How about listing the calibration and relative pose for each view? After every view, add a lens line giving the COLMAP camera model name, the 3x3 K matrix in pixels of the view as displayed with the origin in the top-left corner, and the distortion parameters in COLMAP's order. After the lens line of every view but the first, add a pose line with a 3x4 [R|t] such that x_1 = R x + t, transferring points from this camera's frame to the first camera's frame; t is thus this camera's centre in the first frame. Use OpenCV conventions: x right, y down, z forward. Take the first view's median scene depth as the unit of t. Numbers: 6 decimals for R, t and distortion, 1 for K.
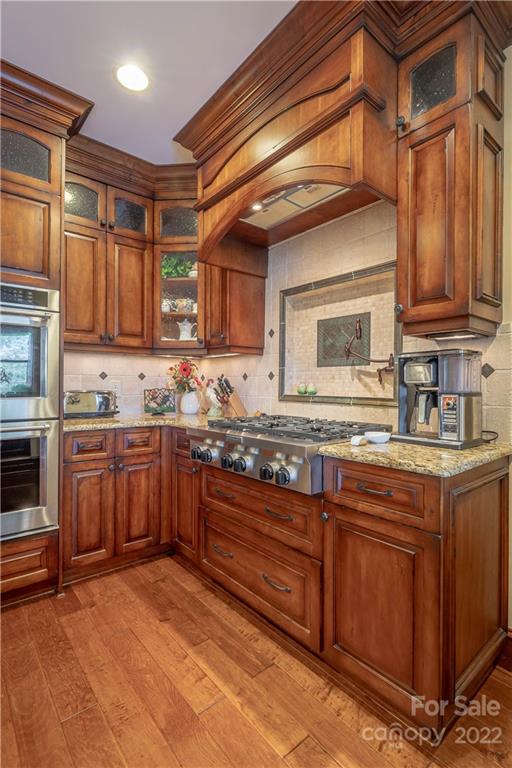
lens RADIAL K [[372.2, 0, 257.4], [0, 372.2, 383.4], [0, 0, 1]] dist [-0.000150, -0.000510]
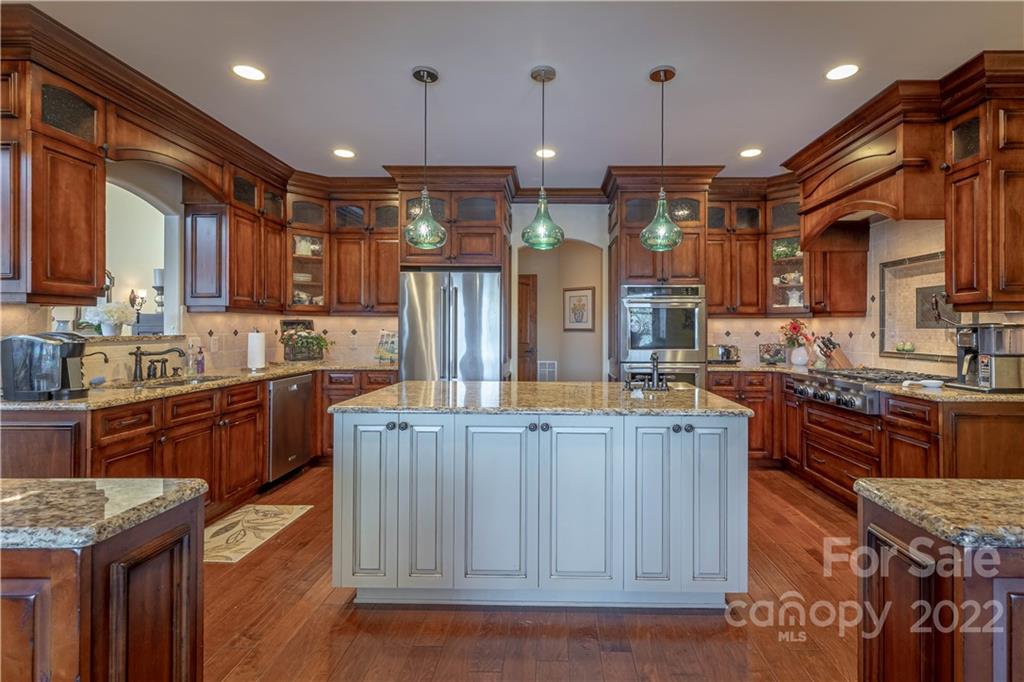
lens RADIAL K [[464.8, 0, 548.9], [0, 464.8, 326.8], [0, 0, 1]] dist [0.001514, 0.000103]
pose [[0.753295, -0.009358, -0.657616, 0.246453], [0.005885, 0.999955, -0.007489, -0.043591], [0.657656, 0.001771, 0.753316, -0.828424]]
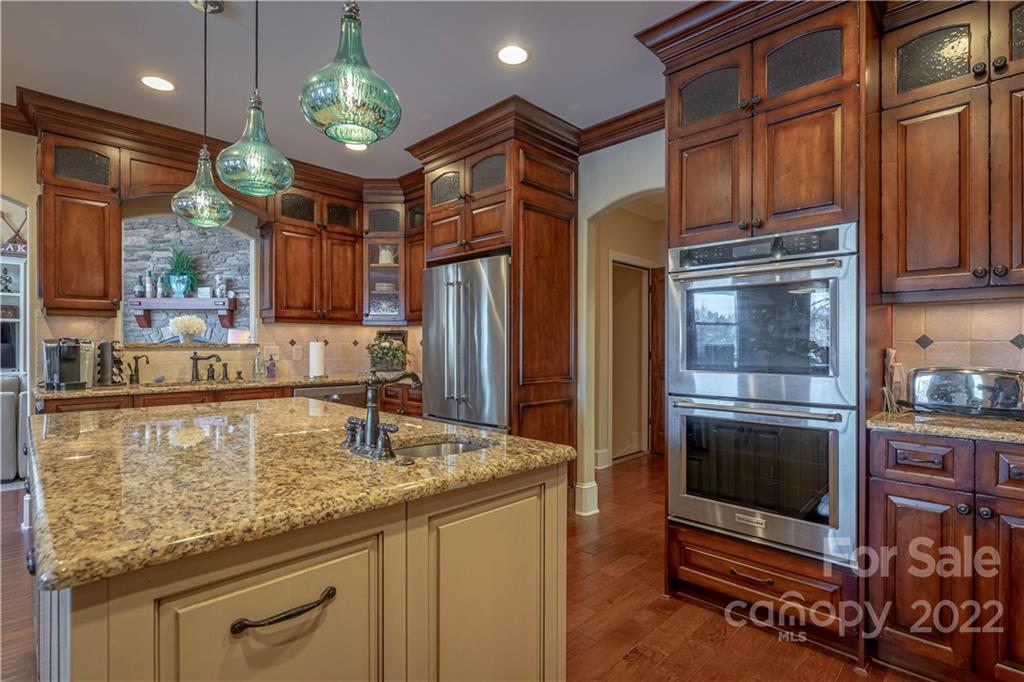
lens RADIAL K [[496.3, 0, 518.9], [0, 496.3, 345.4], [0, 0, 1]] dist [-0.000150, -0.000510]
pose [[0.087581, -0.012891, -0.996074, 0.264703], [0.000900, 0.999917, -0.012862, -0.007789], [0.996157, 0.000230, 0.087585, 0.248437]]
